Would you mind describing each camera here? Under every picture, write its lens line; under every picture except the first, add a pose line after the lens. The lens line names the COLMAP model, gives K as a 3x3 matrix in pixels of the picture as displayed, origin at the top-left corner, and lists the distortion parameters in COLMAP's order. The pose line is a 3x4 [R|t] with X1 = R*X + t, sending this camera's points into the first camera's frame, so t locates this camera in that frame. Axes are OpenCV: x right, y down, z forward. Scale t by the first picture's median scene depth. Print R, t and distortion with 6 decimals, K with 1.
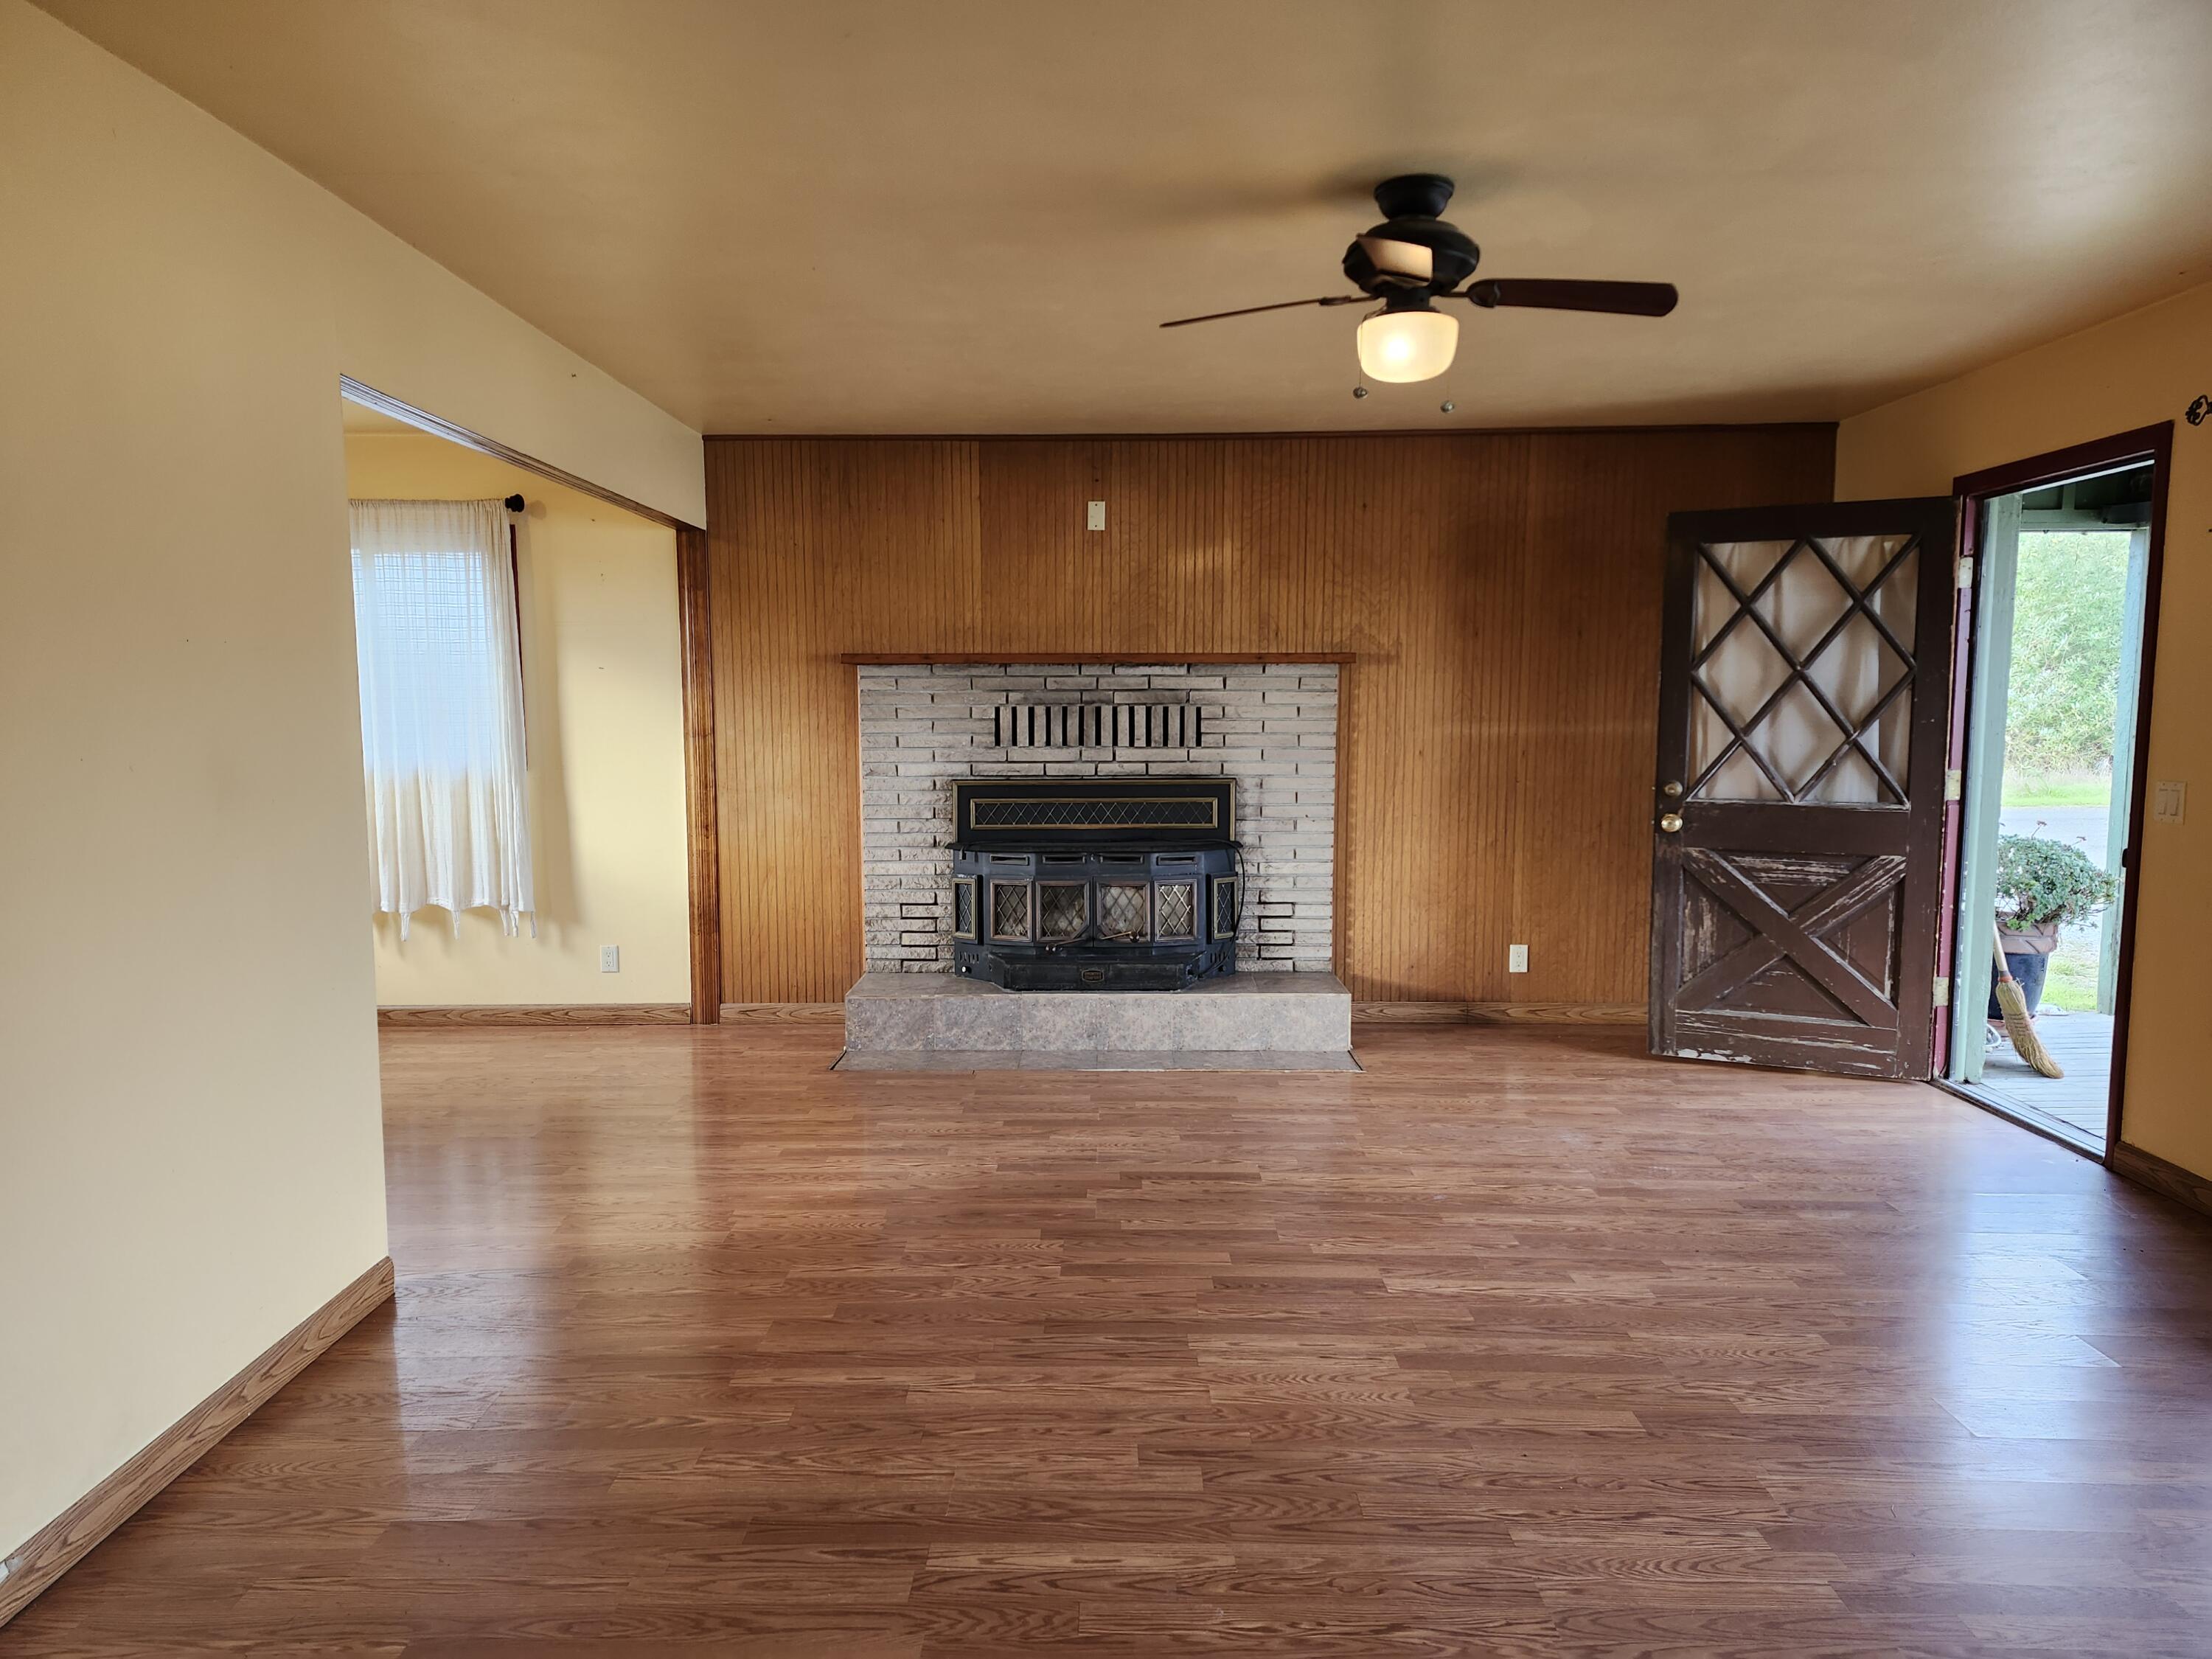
lens RADIAL K [[1478.6, 0, 1106.0], [0, 1478.6, 829.5], [0, 0, 1]] dist [0.143472, -0.000881]
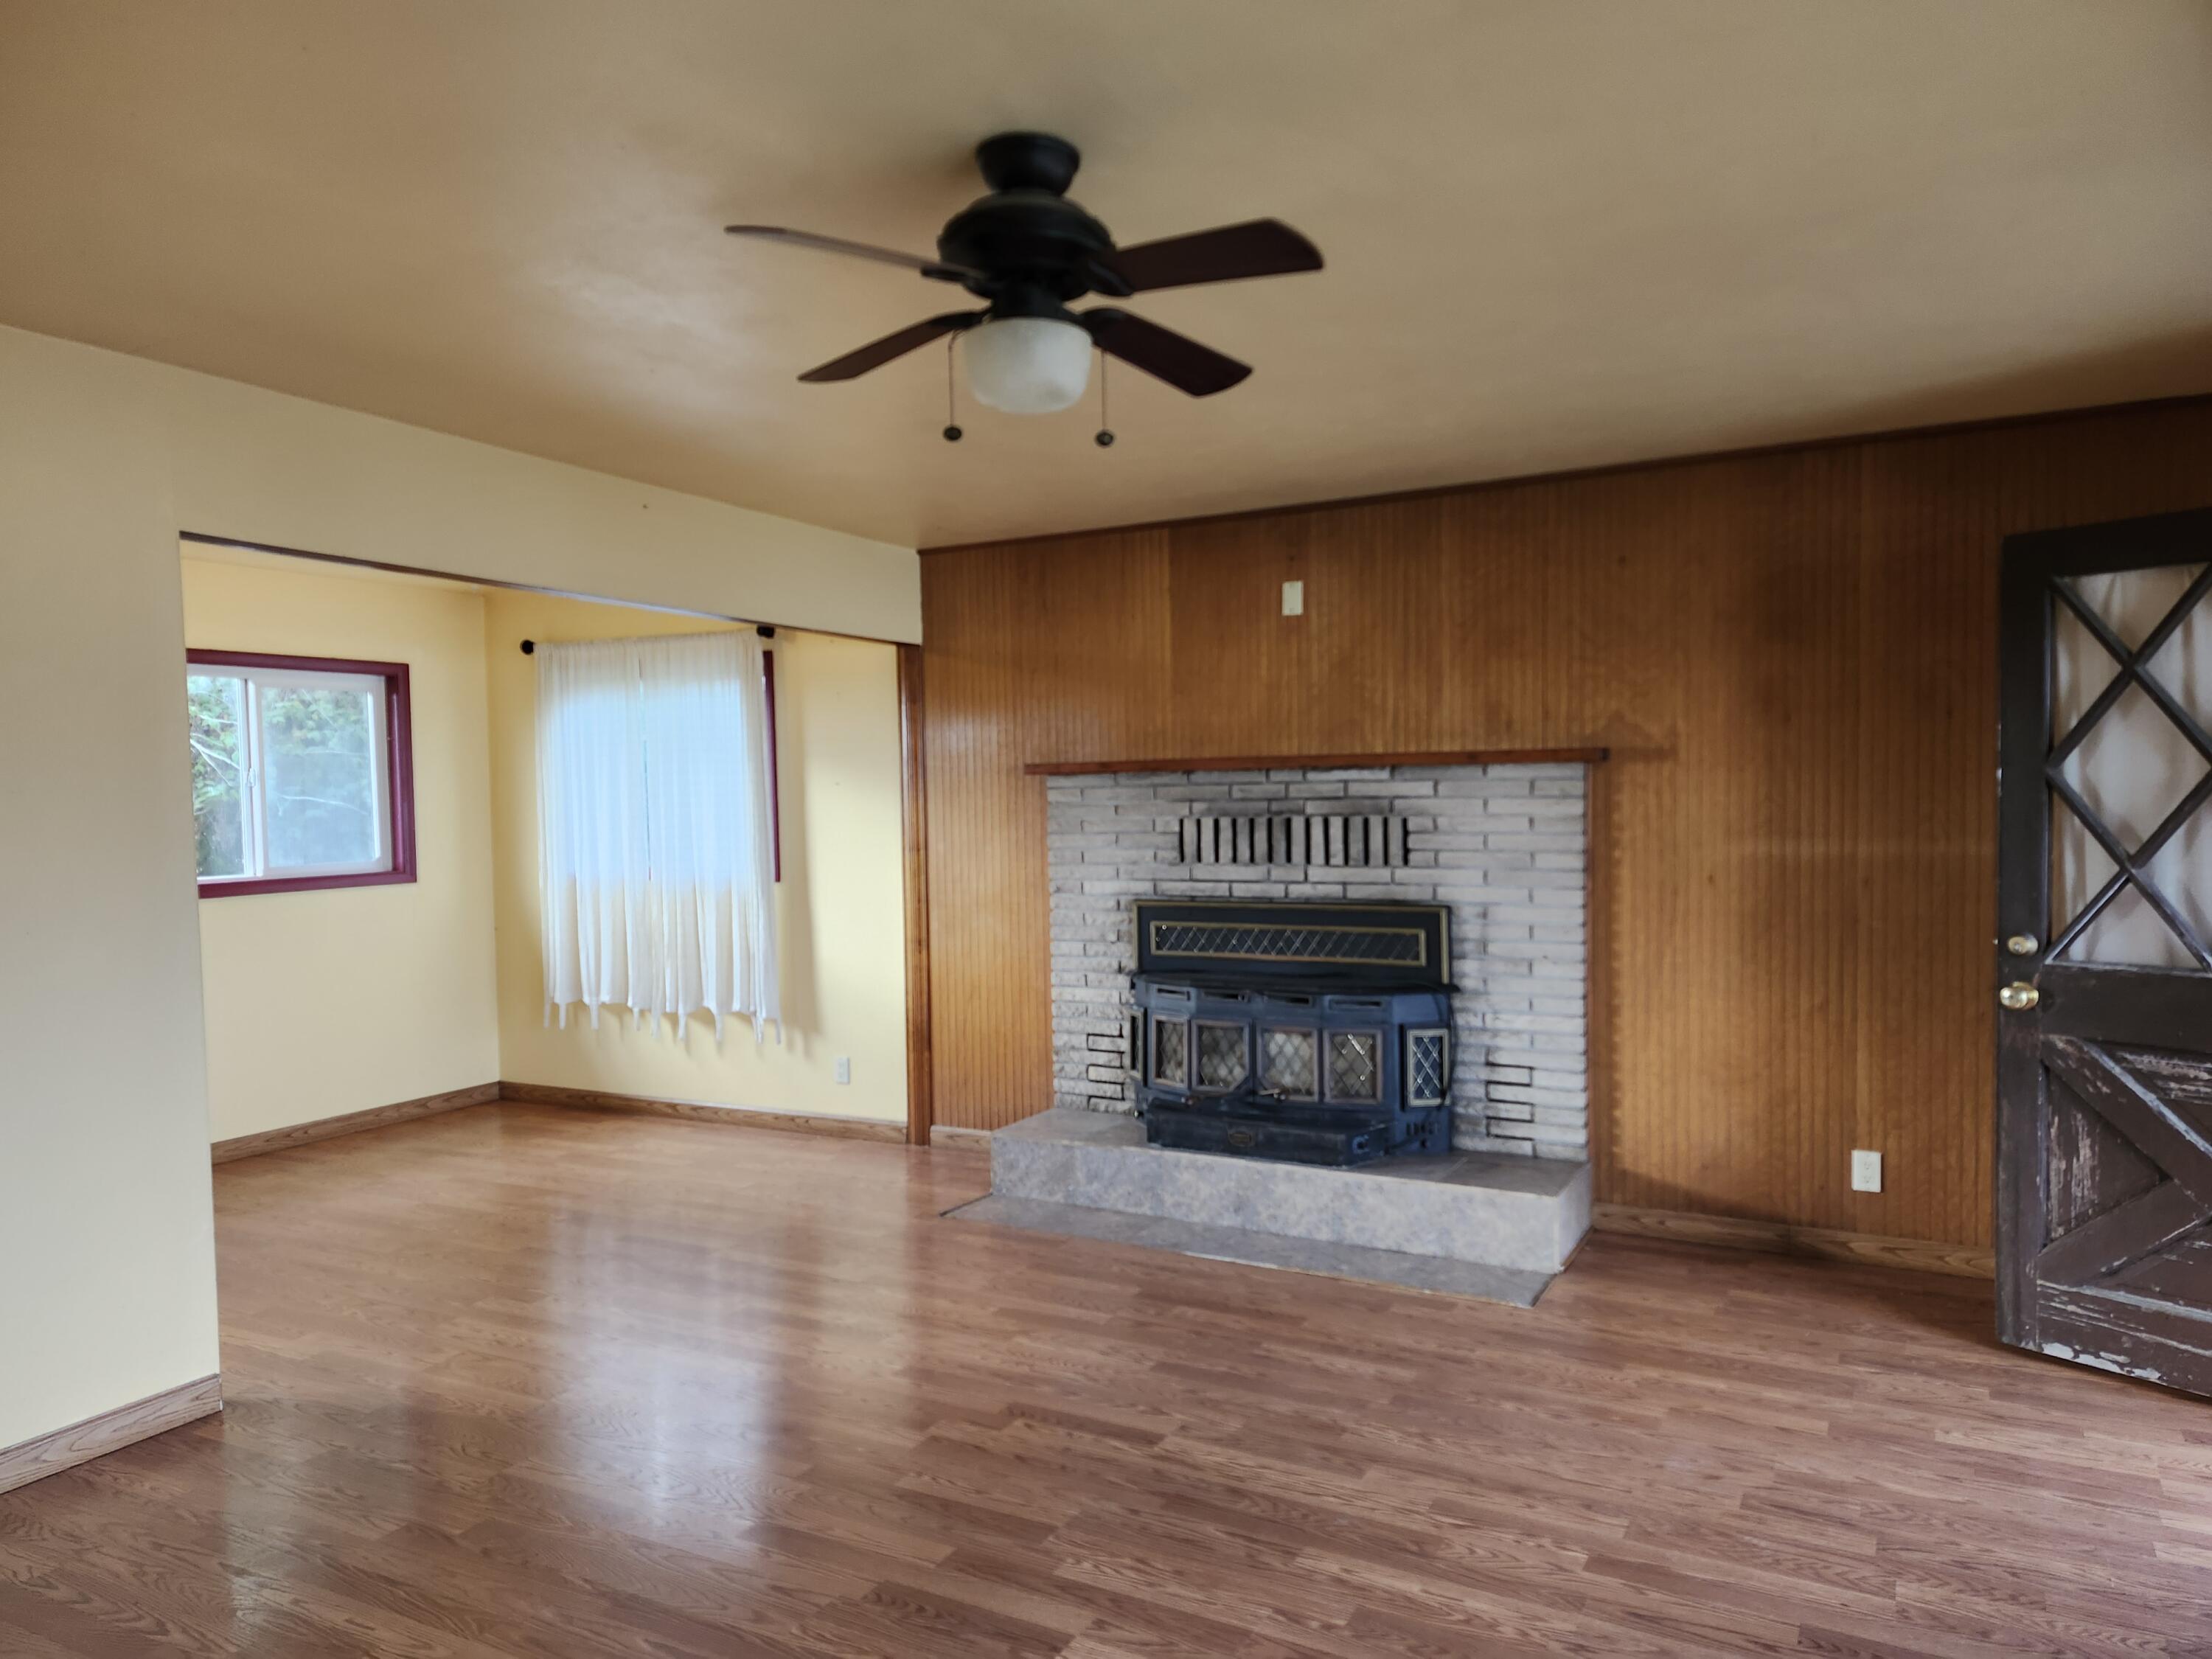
lens RADIAL K [[1472.6, 0, 1106.0], [0, 1472.6, 829.5], [0, 0, 1]] dist [0.082102, -0.061976]
pose [[0.881764, 0.000137, -0.471691, 0.302515], [-0.029600, 0.998045, -0.055042, -0.026205], [0.470761, 0.062496, 0.880044, 0.201436]]
